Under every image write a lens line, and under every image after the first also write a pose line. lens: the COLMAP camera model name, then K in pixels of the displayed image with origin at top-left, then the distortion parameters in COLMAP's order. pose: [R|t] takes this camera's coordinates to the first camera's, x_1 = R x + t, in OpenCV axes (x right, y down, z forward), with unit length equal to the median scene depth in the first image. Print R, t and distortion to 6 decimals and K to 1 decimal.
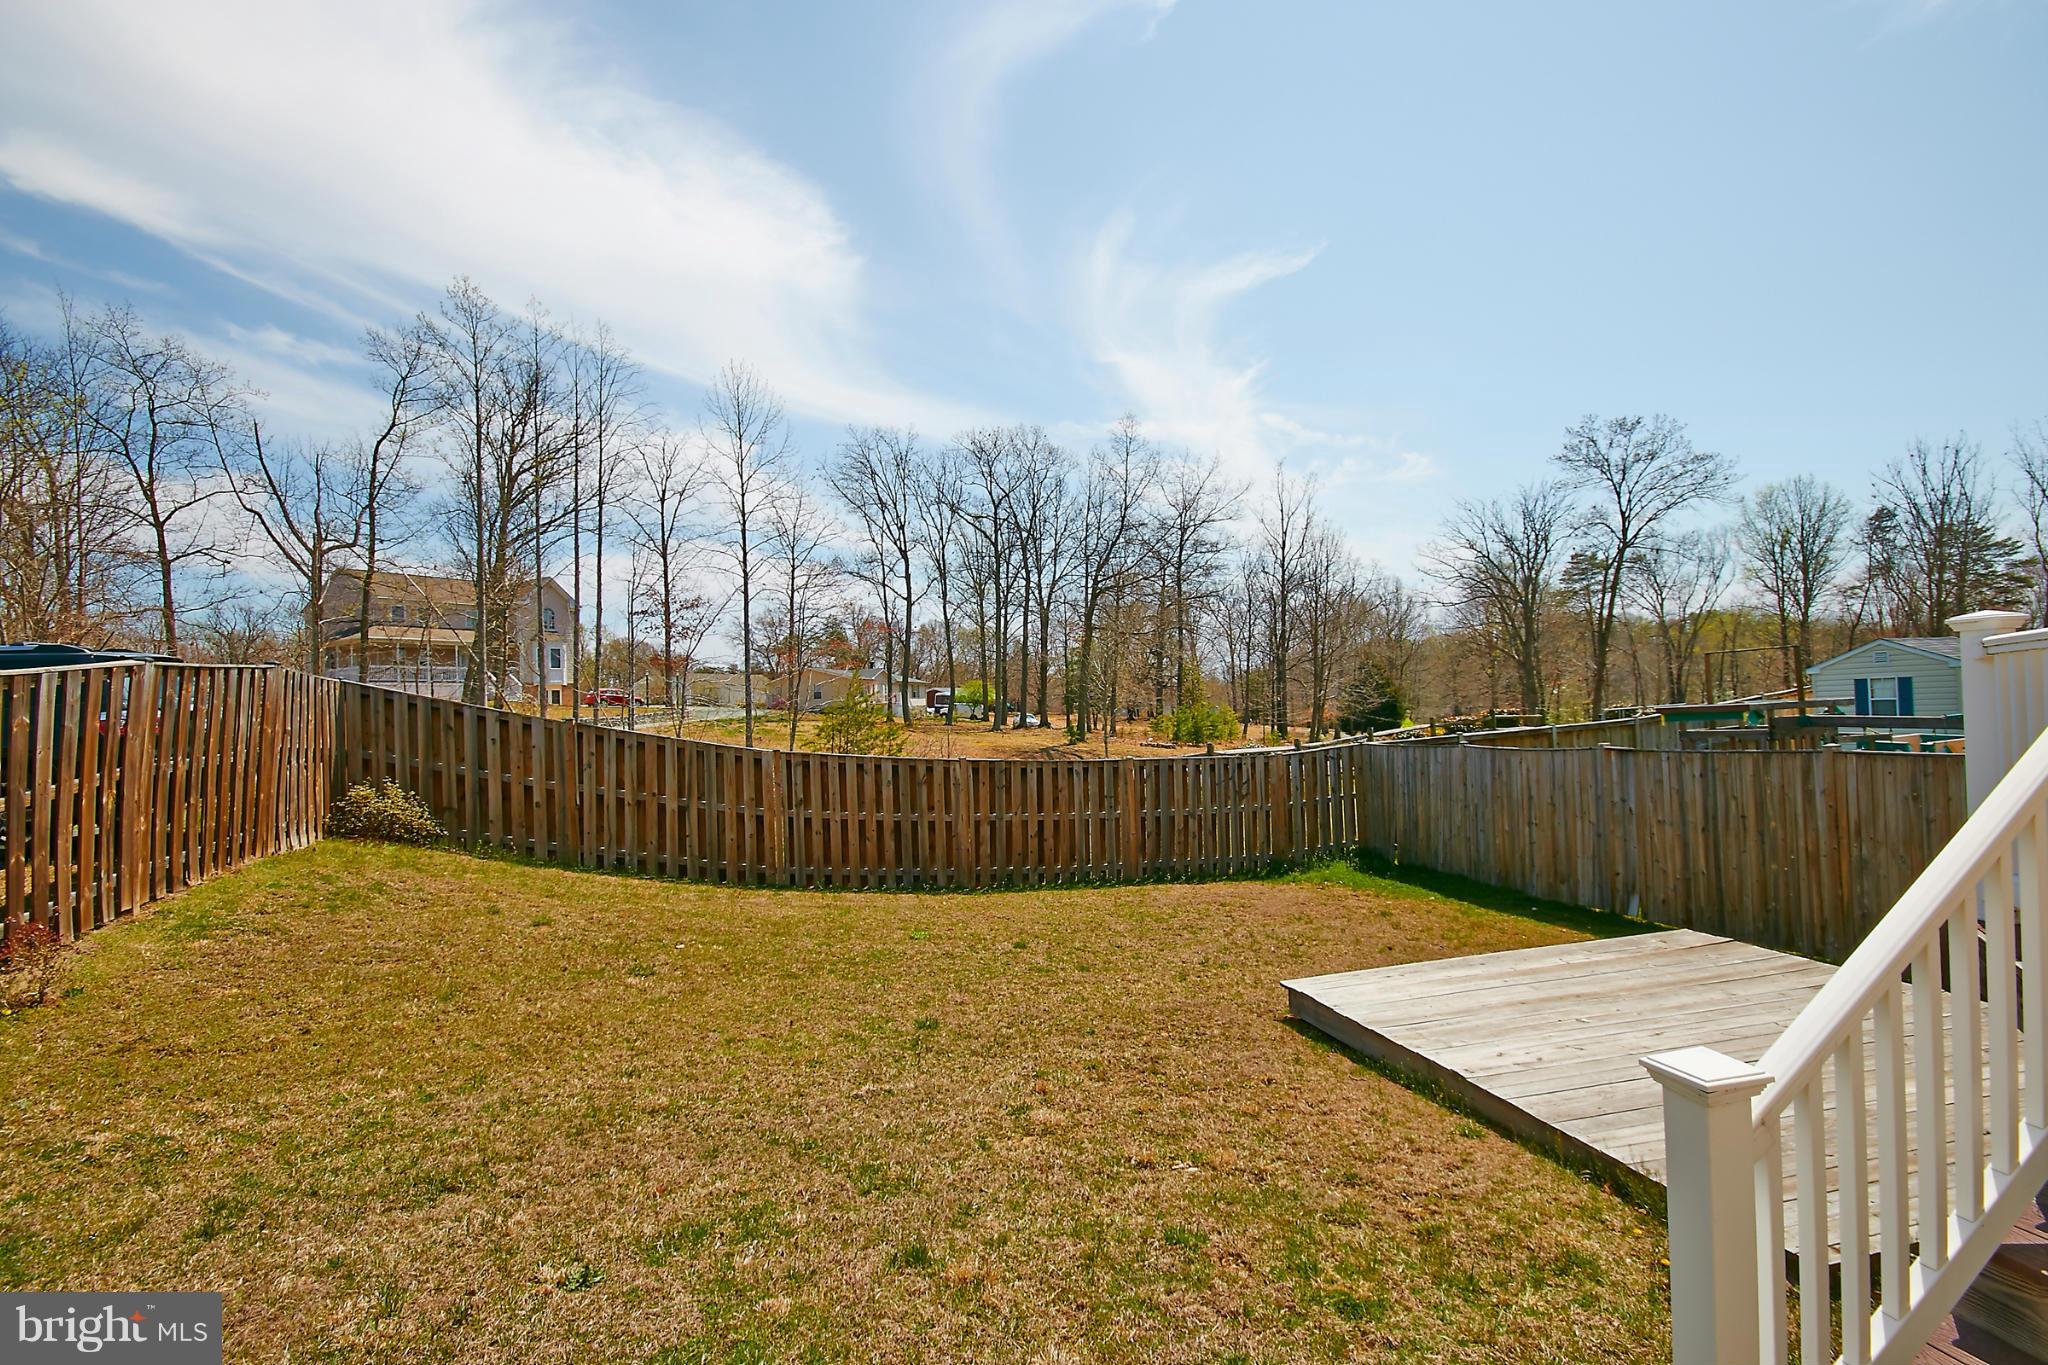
lens RADIAL K [[946.0, 0, 946.1], [0, 946.0, 674.4], [0, 0, 1]] dist [0.011706, -0.013804]
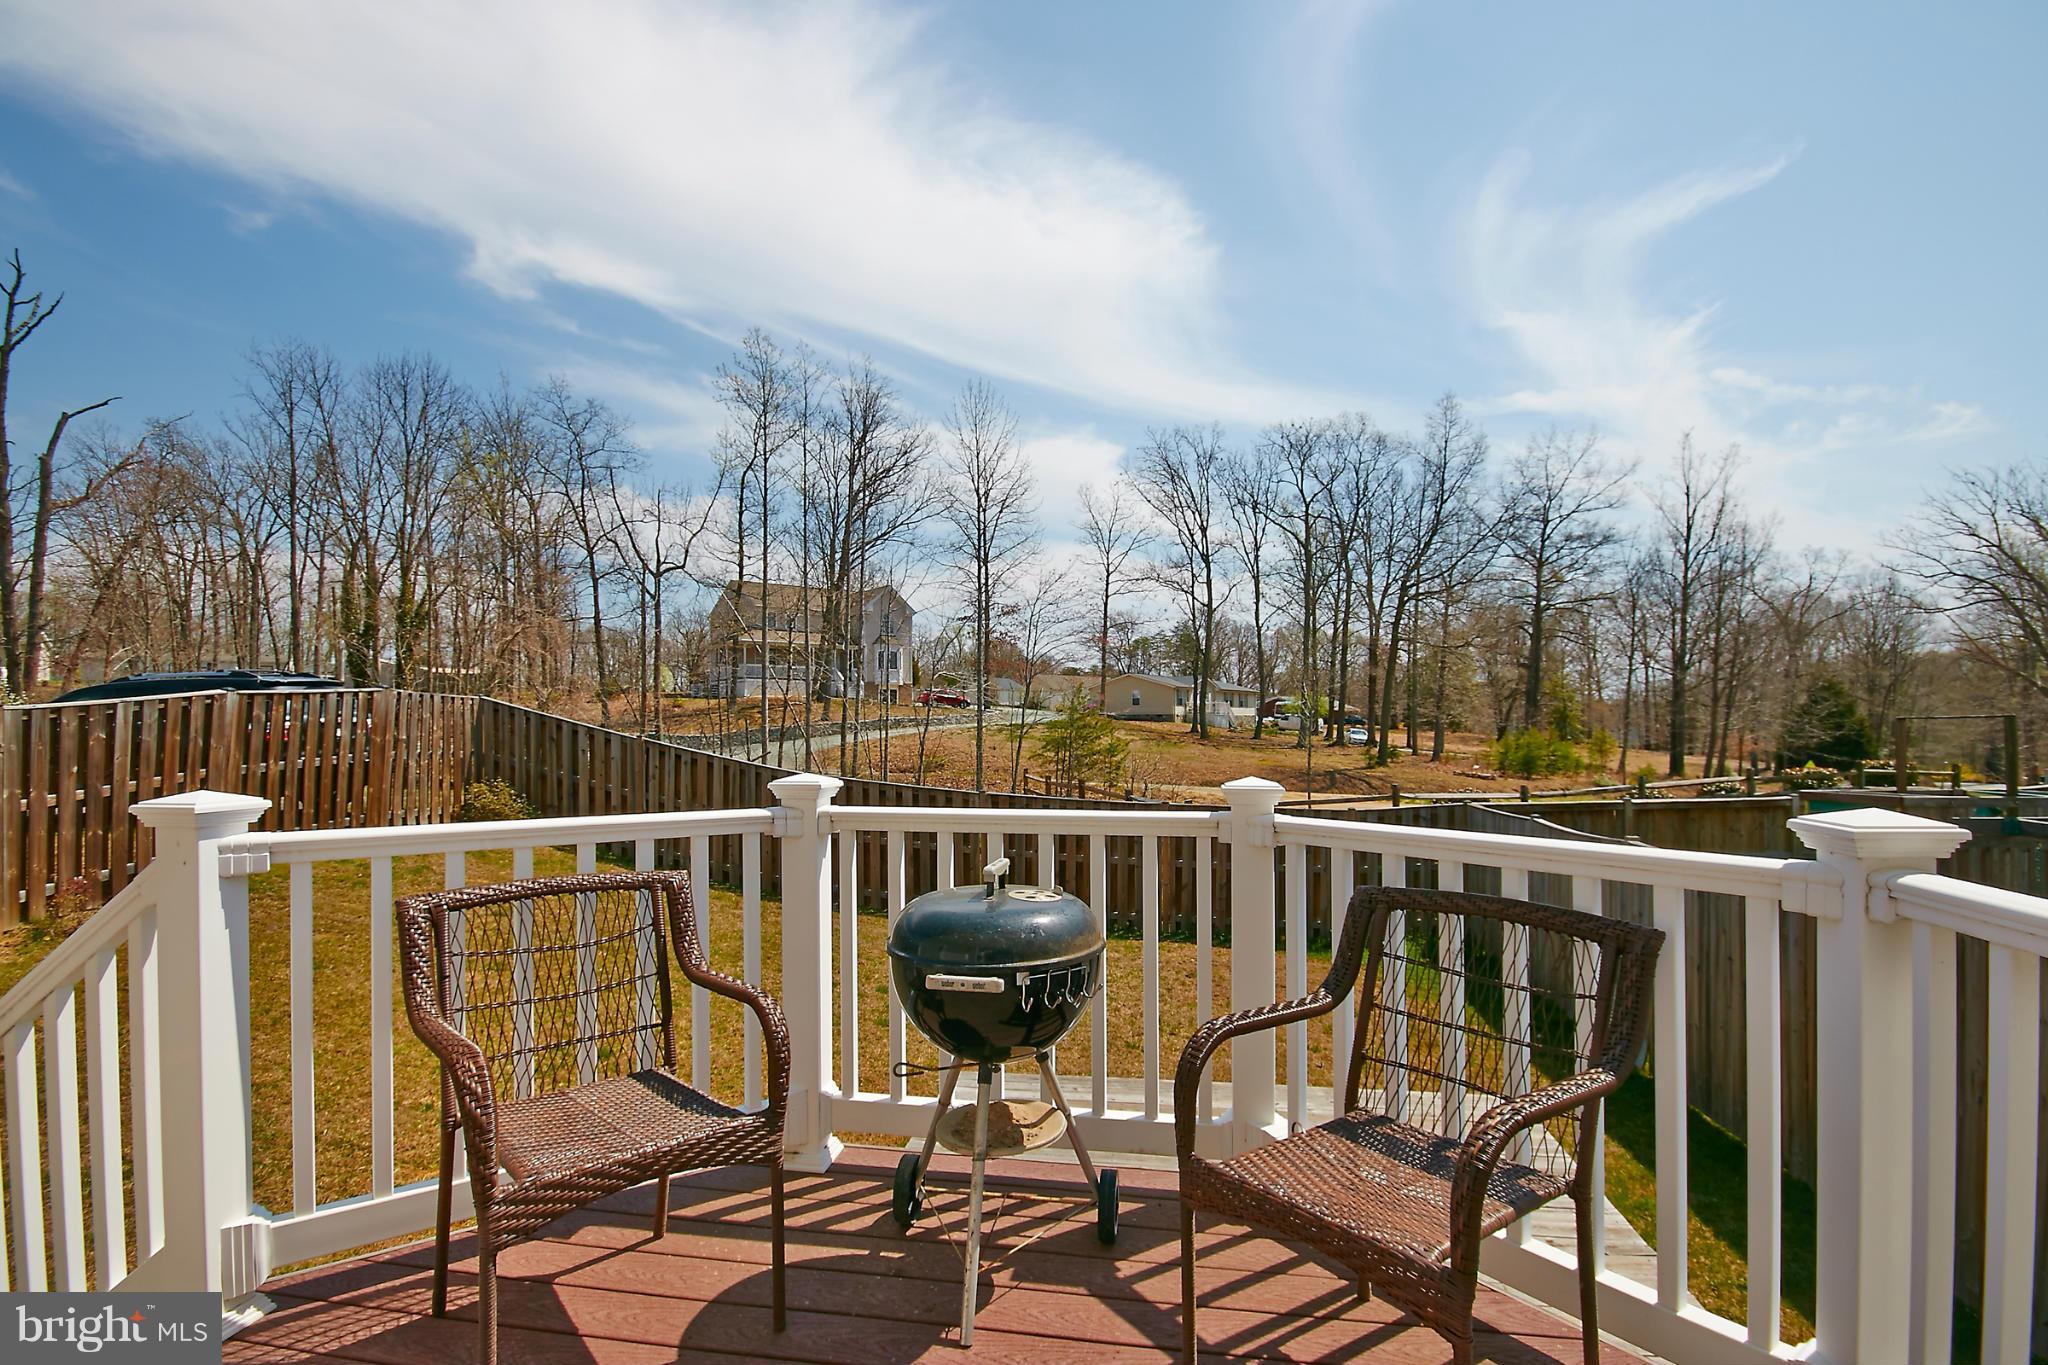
lens RADIAL K [[962.0, 0, 1019.5], [0, 962.0, 675.4], [0, 0, 1]] dist [0.001548, 0.000105]
pose [[0.929260, 0.023304, -0.368690, 0.120420], [-0.021324, 0.999728, 0.009443, -0.012171], [0.368810, -0.000913, 0.929504, 0.023332]]
